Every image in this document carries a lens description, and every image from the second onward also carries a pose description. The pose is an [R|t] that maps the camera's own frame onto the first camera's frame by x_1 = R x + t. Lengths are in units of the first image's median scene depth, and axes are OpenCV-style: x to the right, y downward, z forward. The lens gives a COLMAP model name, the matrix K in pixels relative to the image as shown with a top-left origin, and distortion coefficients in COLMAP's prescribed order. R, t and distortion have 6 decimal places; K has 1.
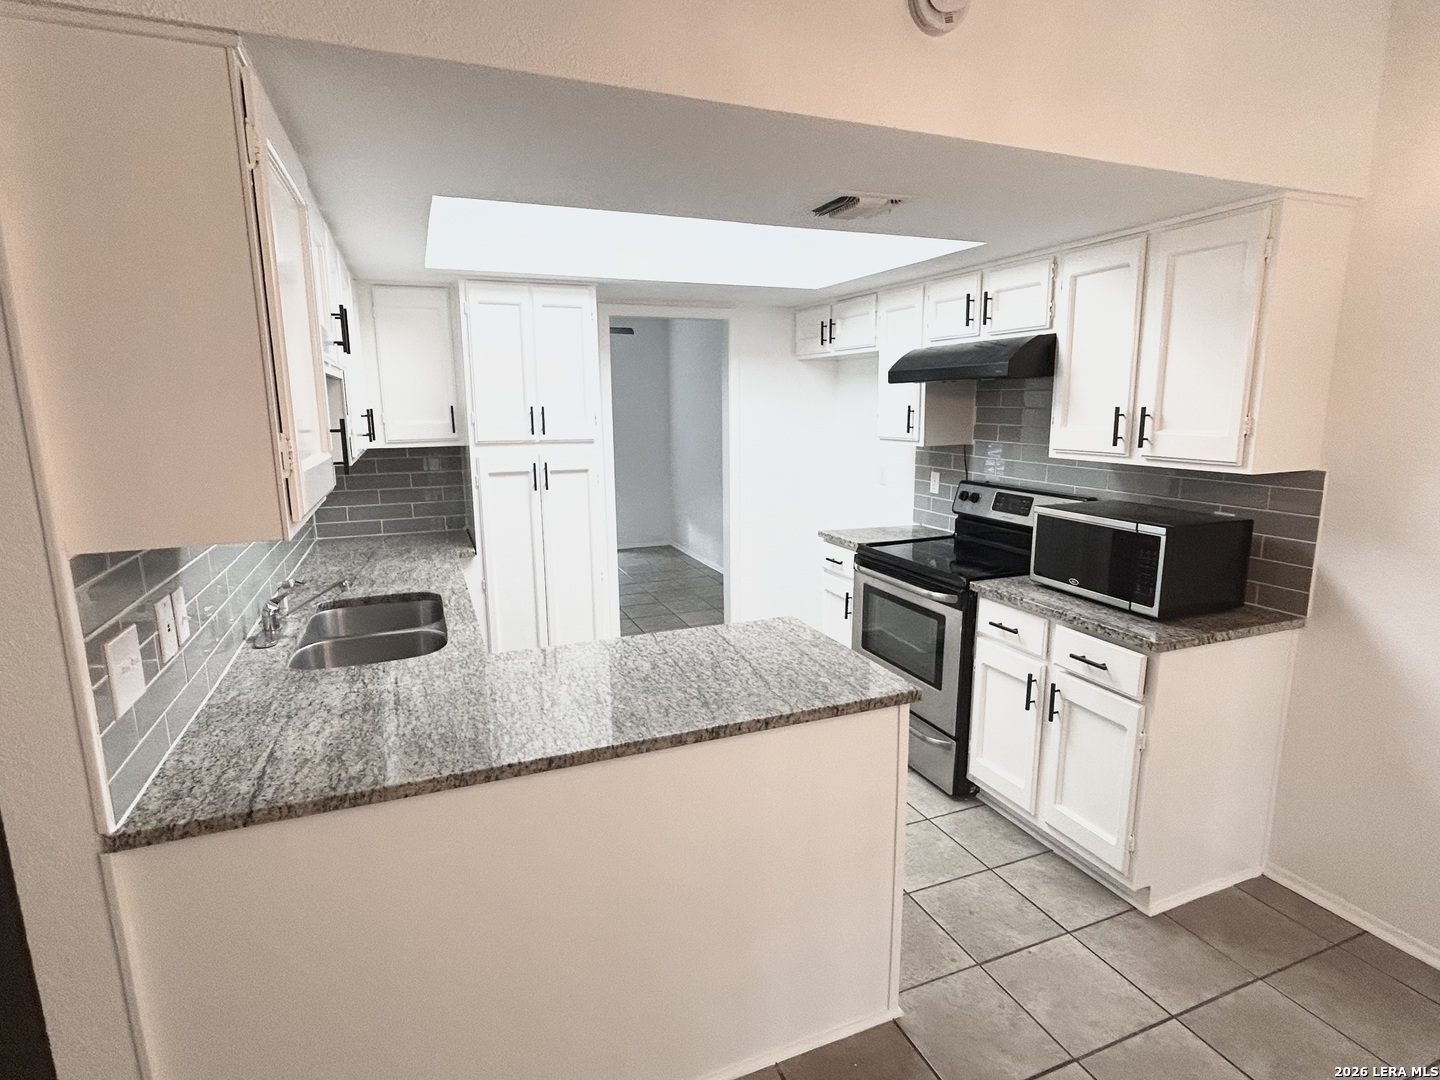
lens RADIAL K [[751.7, 0, 723.2], [0, 751.7, 543.0], [0, 0, 1]] dist [0.008324, 0.001067]
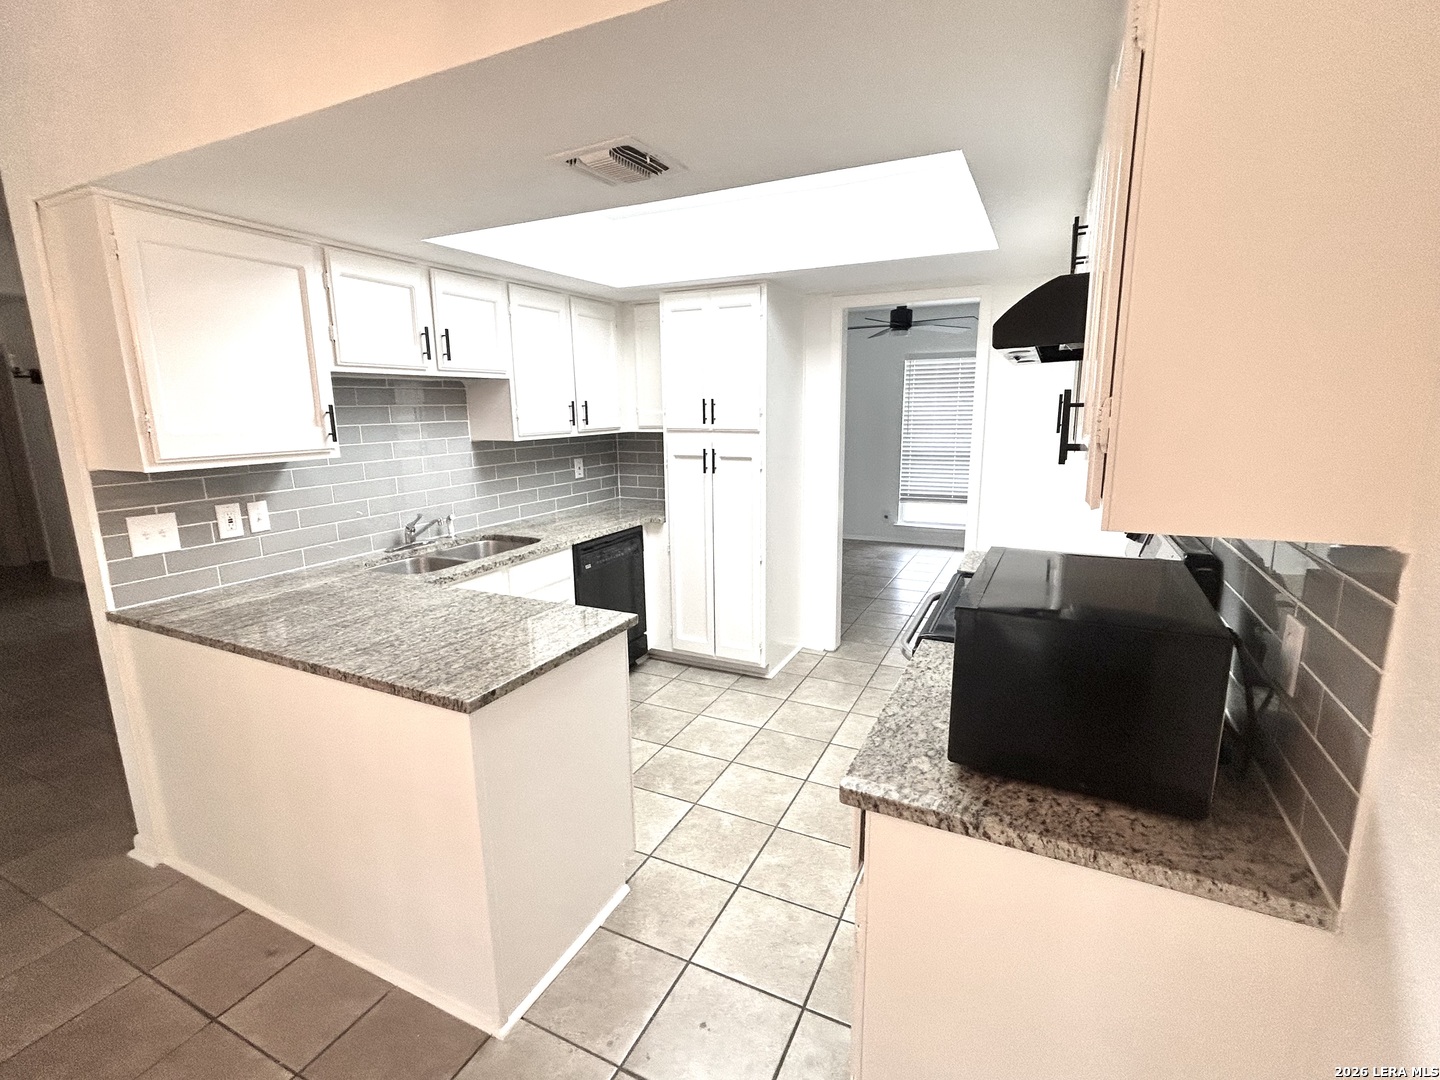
lens RADIAL K [[667.0, 0, 721.4], [0, 667.0, 544.5], [0, 0, 1]] dist [-0.001060, 0.000324]
pose [[0.666217, 0.154209, -0.729640, 0.781897], [-0.135250, 0.987147, 0.085139, -0.078953], [0.733391, 0.041963, 0.678511, 0.510502]]
